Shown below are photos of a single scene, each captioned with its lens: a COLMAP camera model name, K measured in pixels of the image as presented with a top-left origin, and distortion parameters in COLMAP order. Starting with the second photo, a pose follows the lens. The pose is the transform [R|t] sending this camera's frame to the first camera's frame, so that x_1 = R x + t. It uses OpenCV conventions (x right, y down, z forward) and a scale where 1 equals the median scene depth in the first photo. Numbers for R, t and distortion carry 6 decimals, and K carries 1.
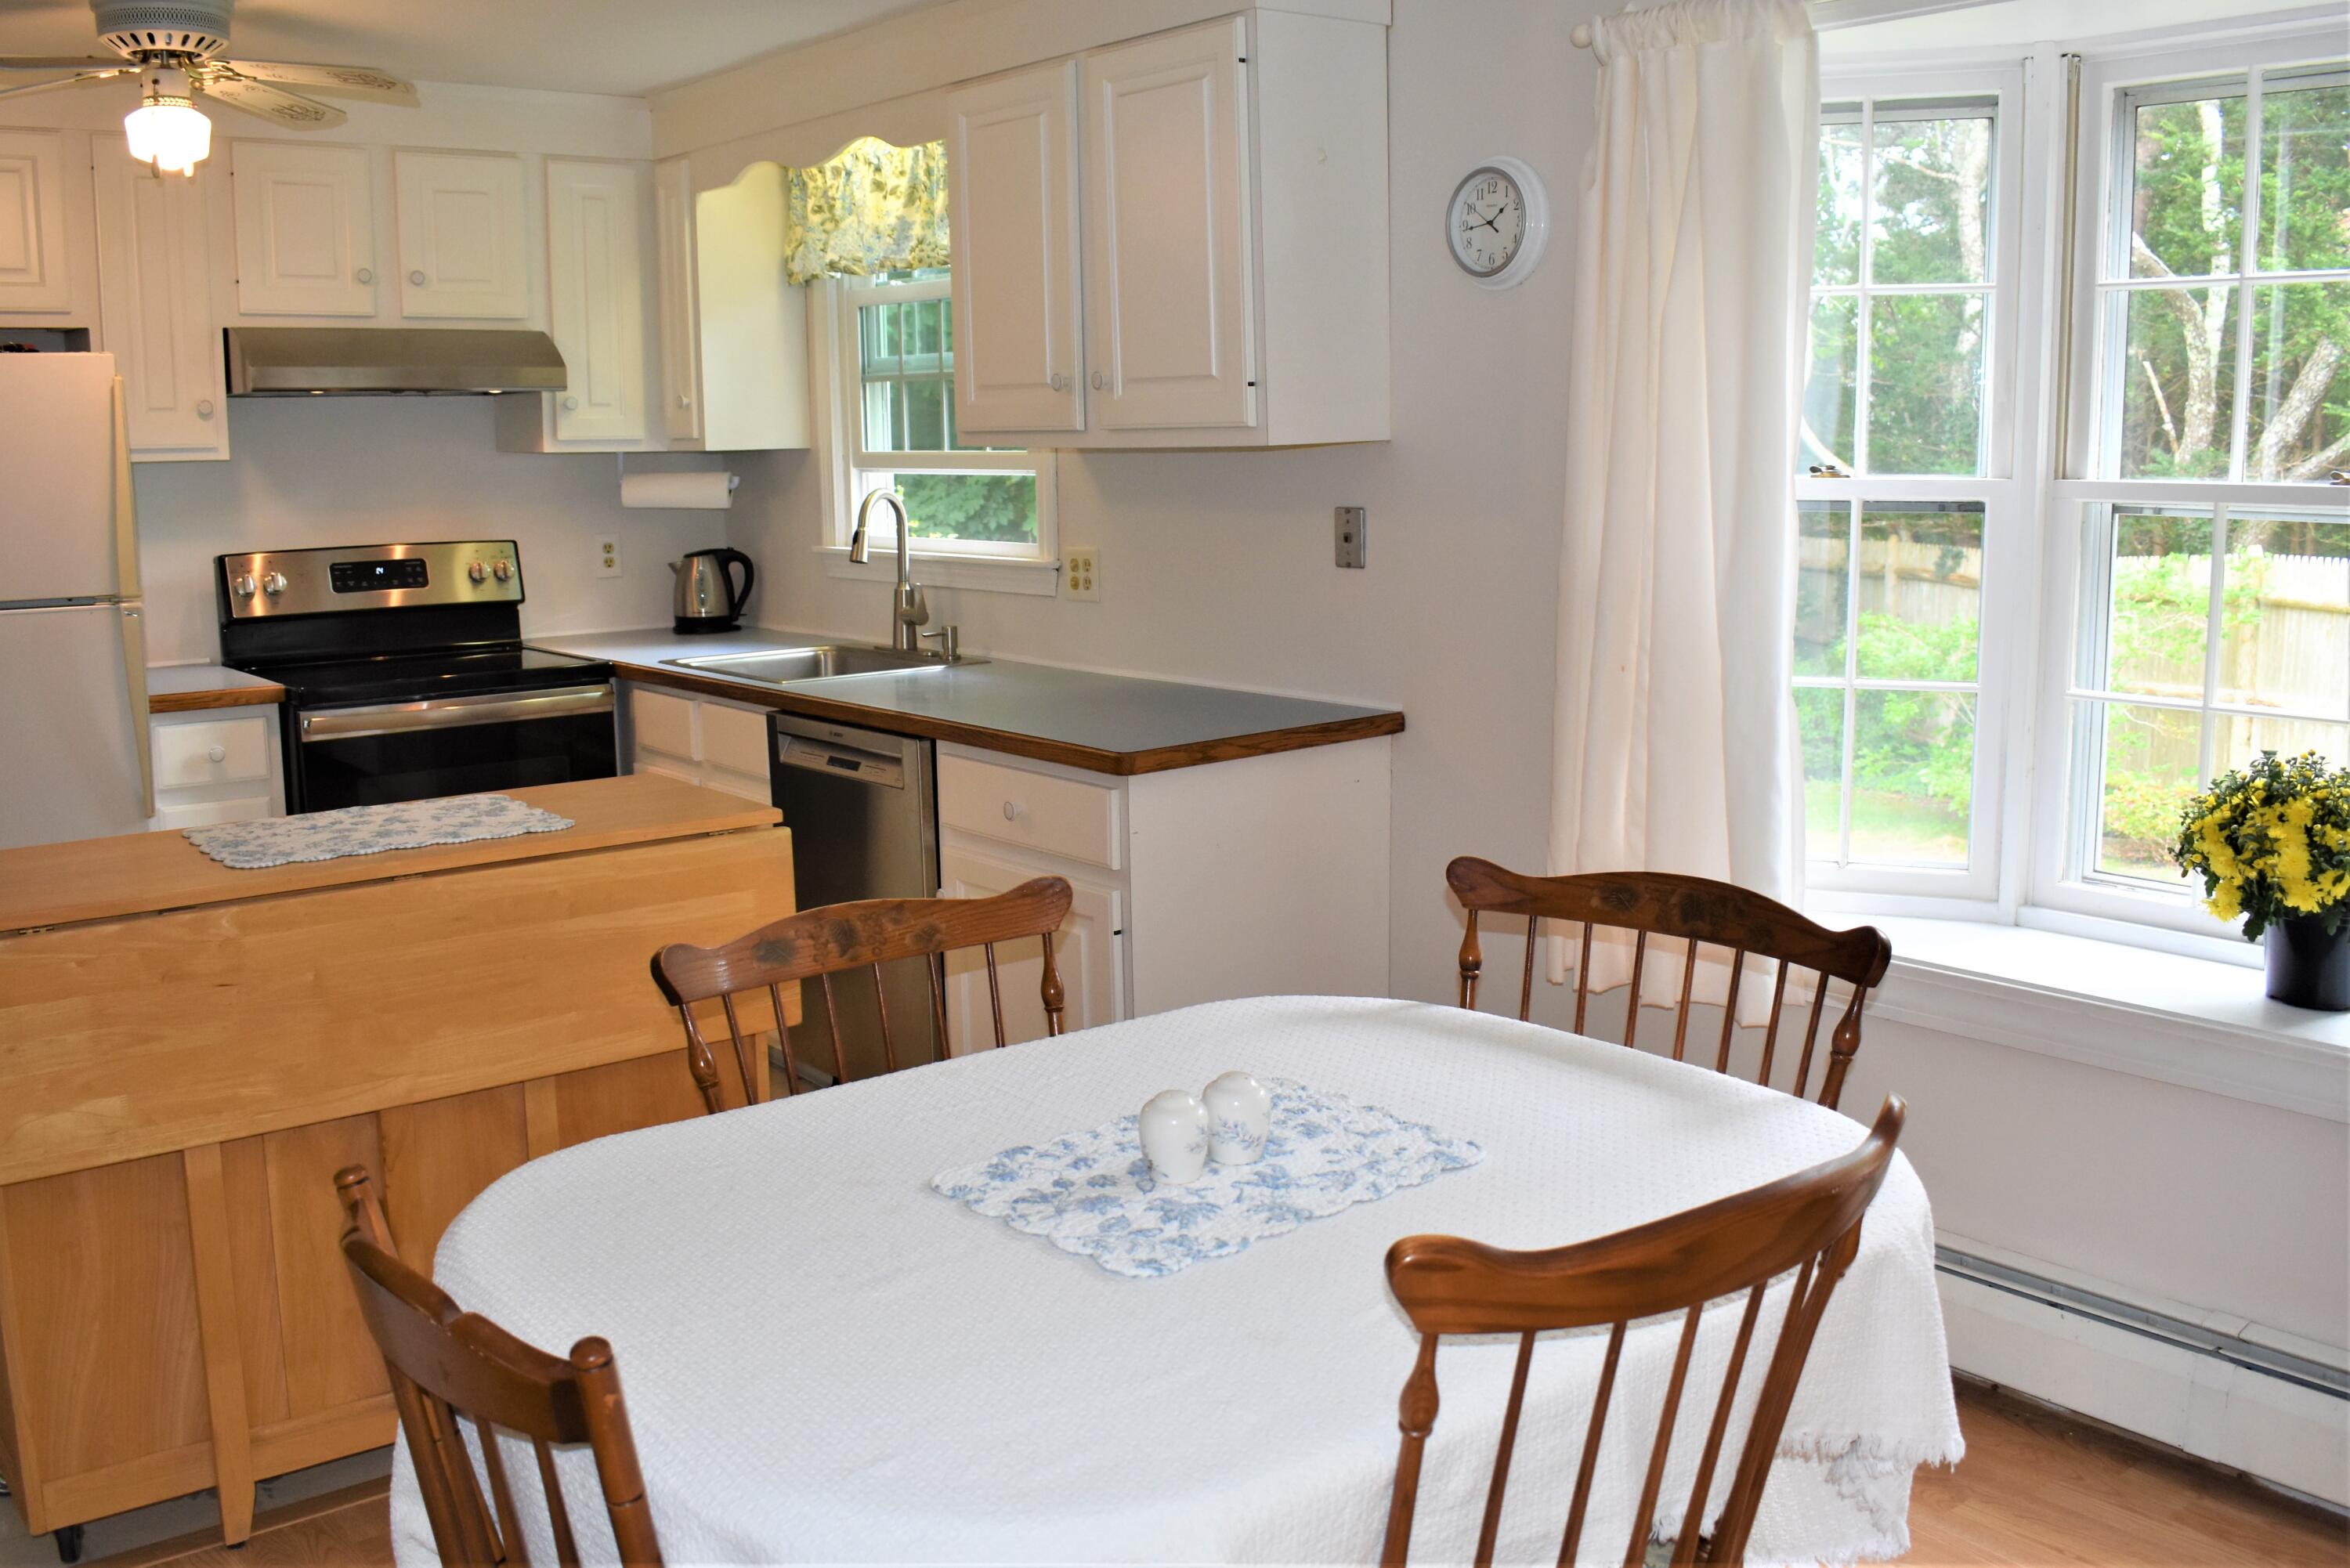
lens RADIAL K [[2150.3, 0, 1171.9], [0, 2150.3, 763.4], [0, 0, 1]] dist [-0.078236, 0.000000]
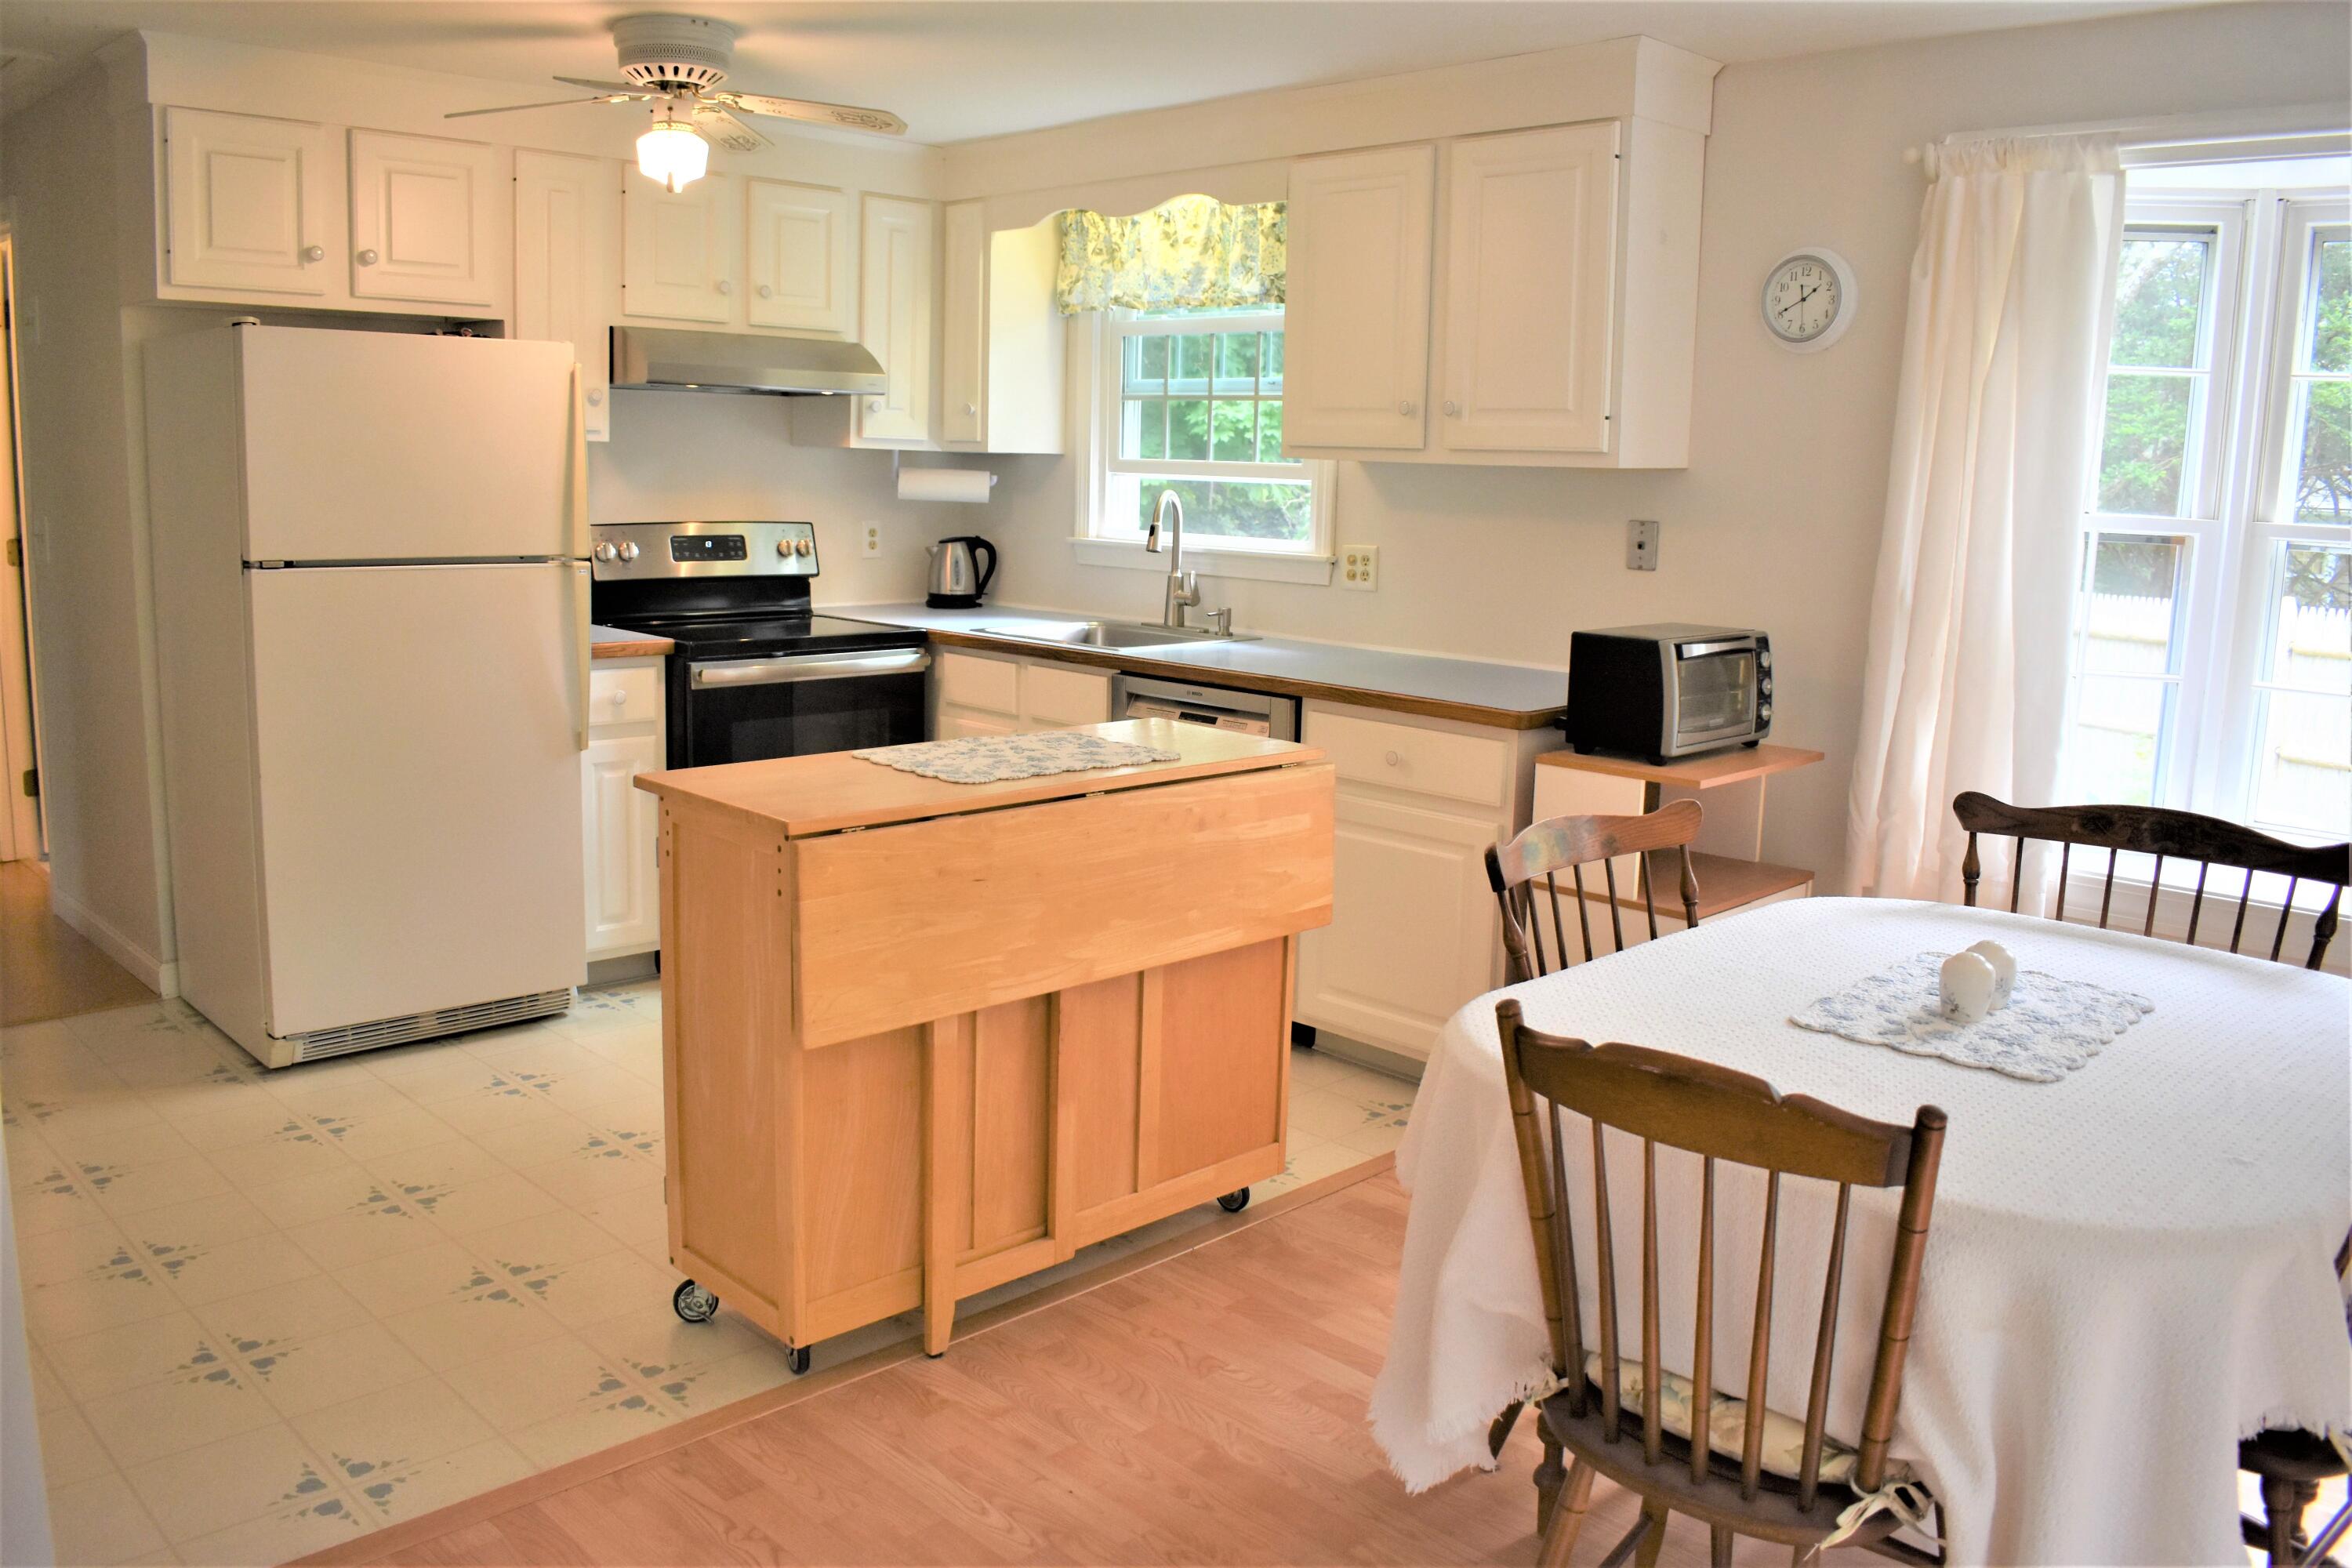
lens RADIAL K [[1853.9, 0, 1179.3], [0, 1853.9, 777.0], [0, 0, 1]] dist [-0.071946, -0.013323]
pose [[0.993316, 0.020865, 0.113527, -0.279400], [-0.022814, 0.999613, 0.015899, 0.016842], [-0.113152, -0.018383, 0.993408, -0.029945]]
